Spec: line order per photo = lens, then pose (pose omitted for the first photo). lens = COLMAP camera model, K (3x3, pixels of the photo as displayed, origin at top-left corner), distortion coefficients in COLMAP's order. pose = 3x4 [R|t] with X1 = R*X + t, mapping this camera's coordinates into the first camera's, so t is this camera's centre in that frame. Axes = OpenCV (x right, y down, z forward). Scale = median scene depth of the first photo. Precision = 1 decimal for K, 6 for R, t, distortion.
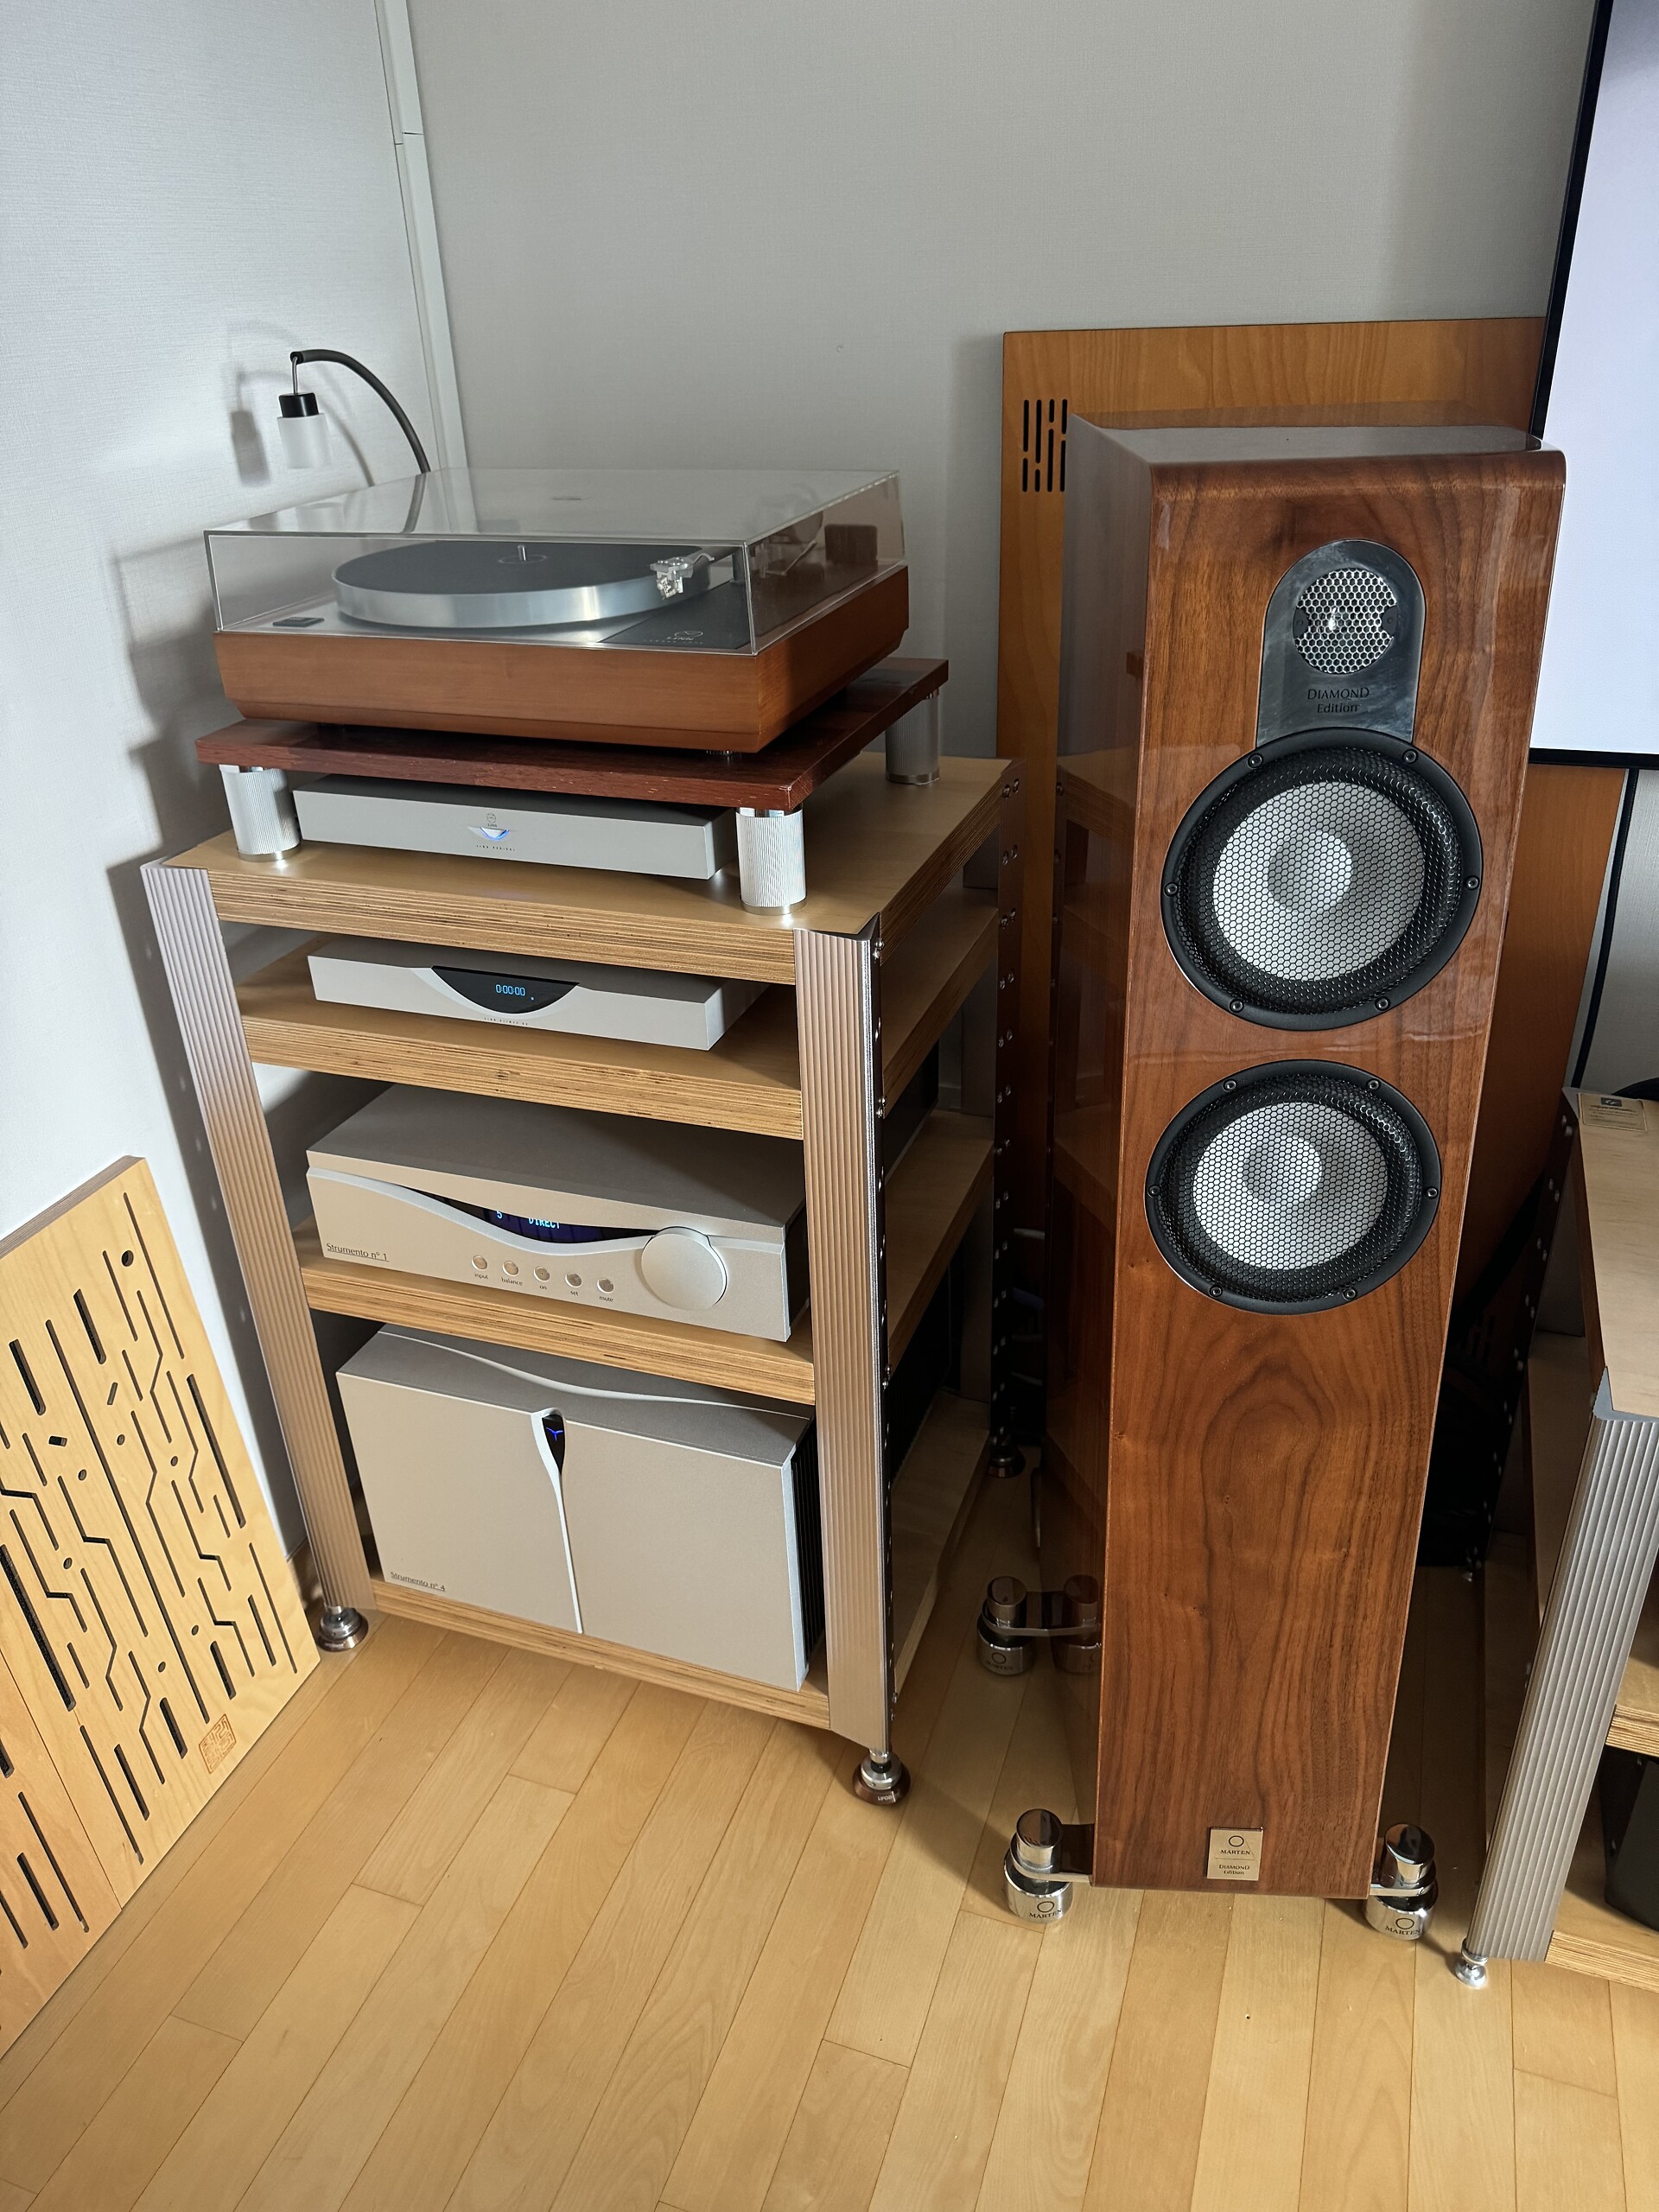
lens RADIAL K [[1559.1, 0, 838.2], [0, 1559.1, 1104.2], [0, 0, 1]] dist [0.025428, -0.037788]
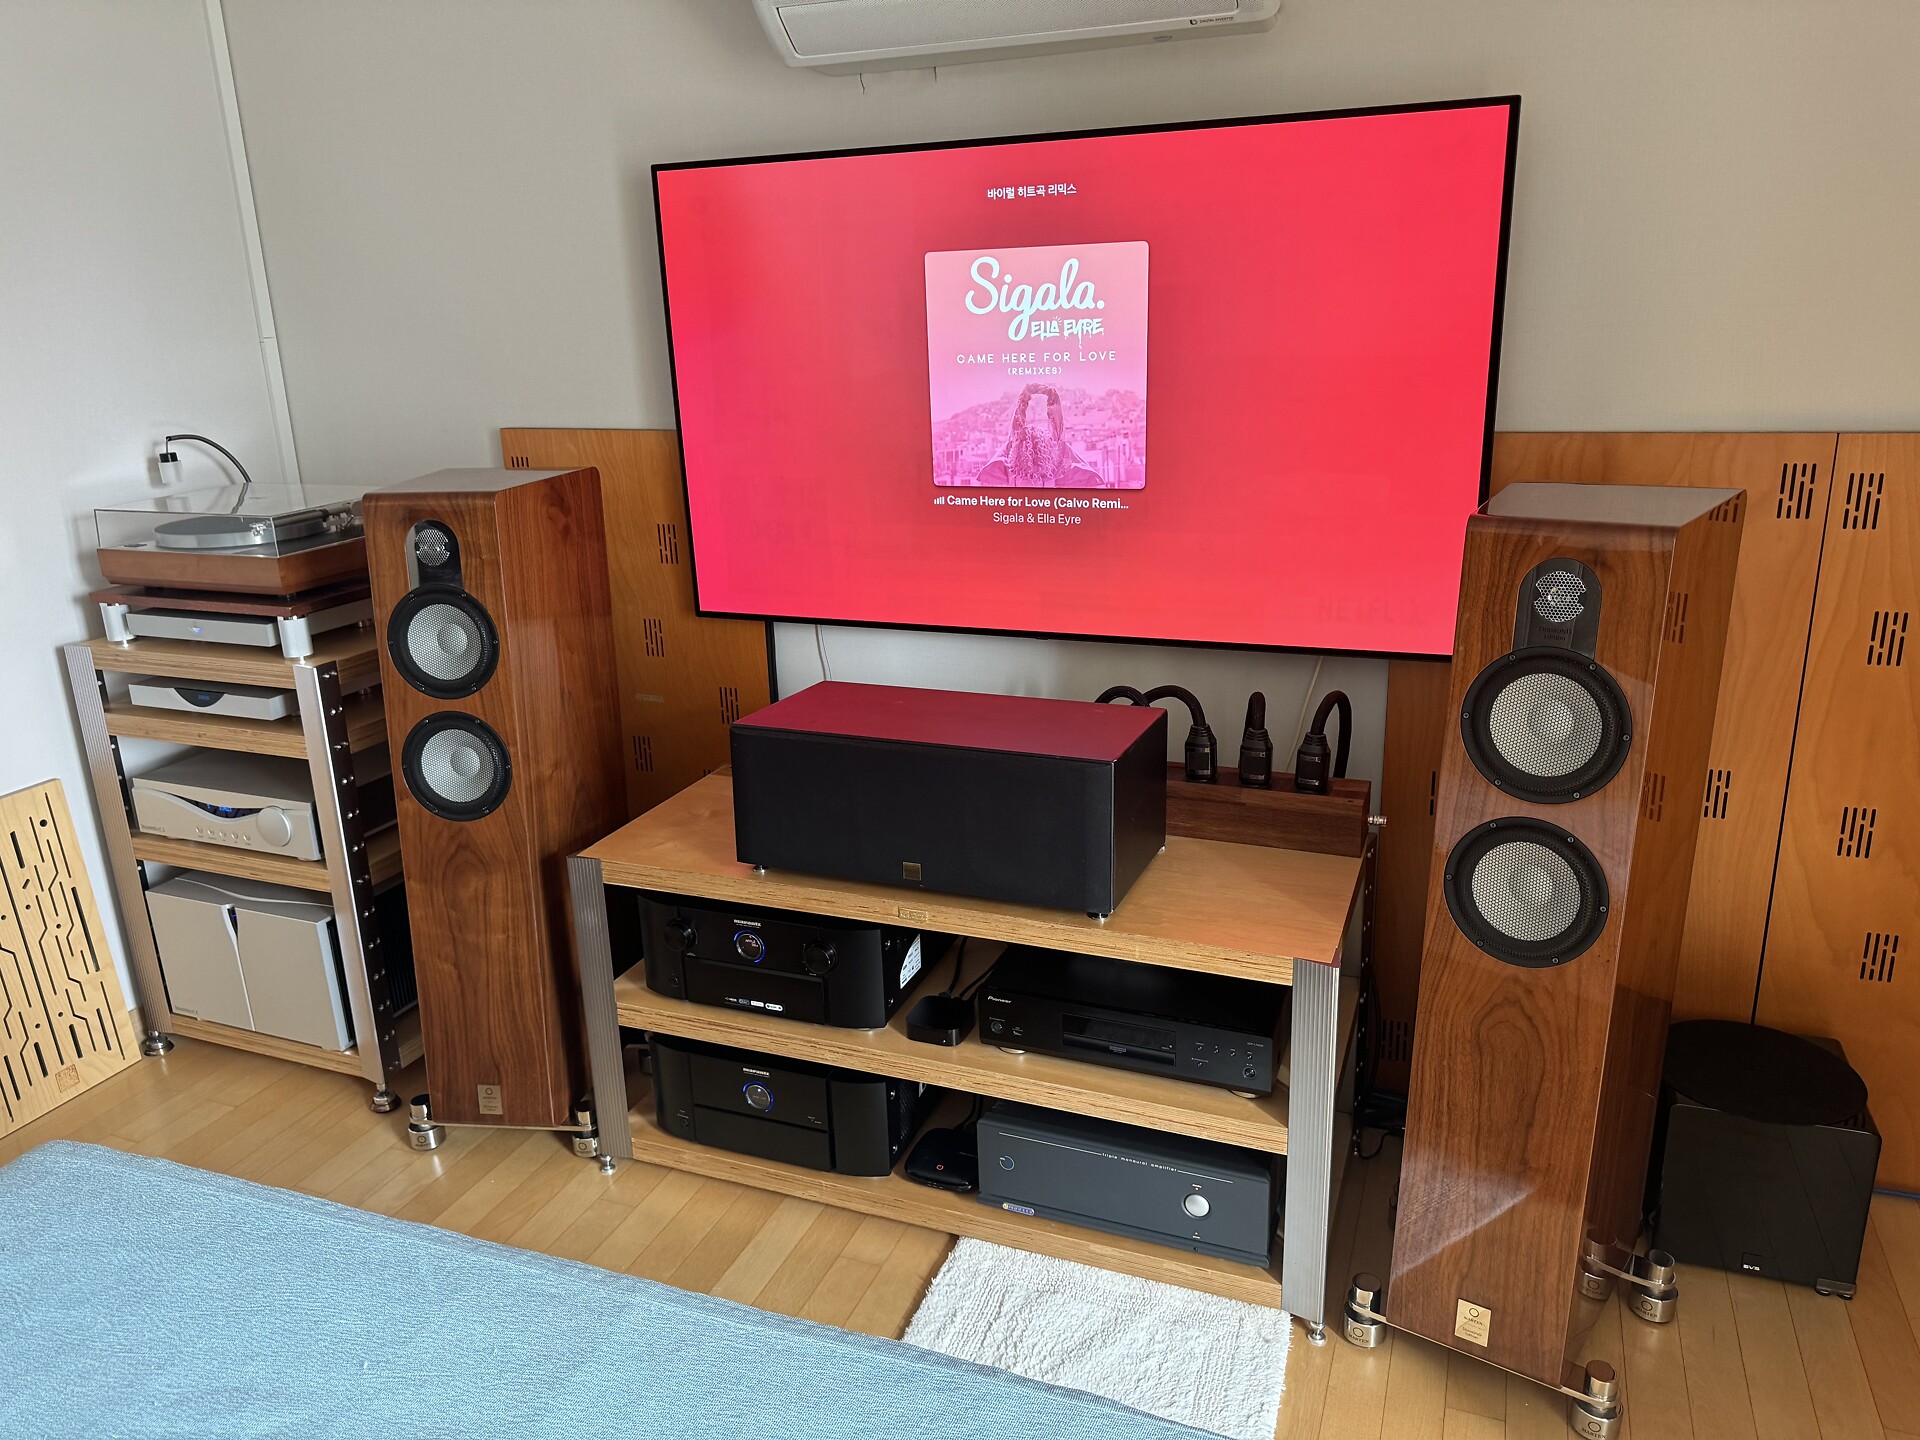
lens RADIAL K [[1353.3, 0, 1009.9], [0, 1353.3, 704.5], [0, 0, 1]] dist [0.025428, -0.037788]
pose [[0.999505, 0.016715, -0.026639, 0.998668], [-0.021690, 0.979747, -0.199060, 0.300757], [0.022772, 0.199539, 0.979625, -0.912013]]
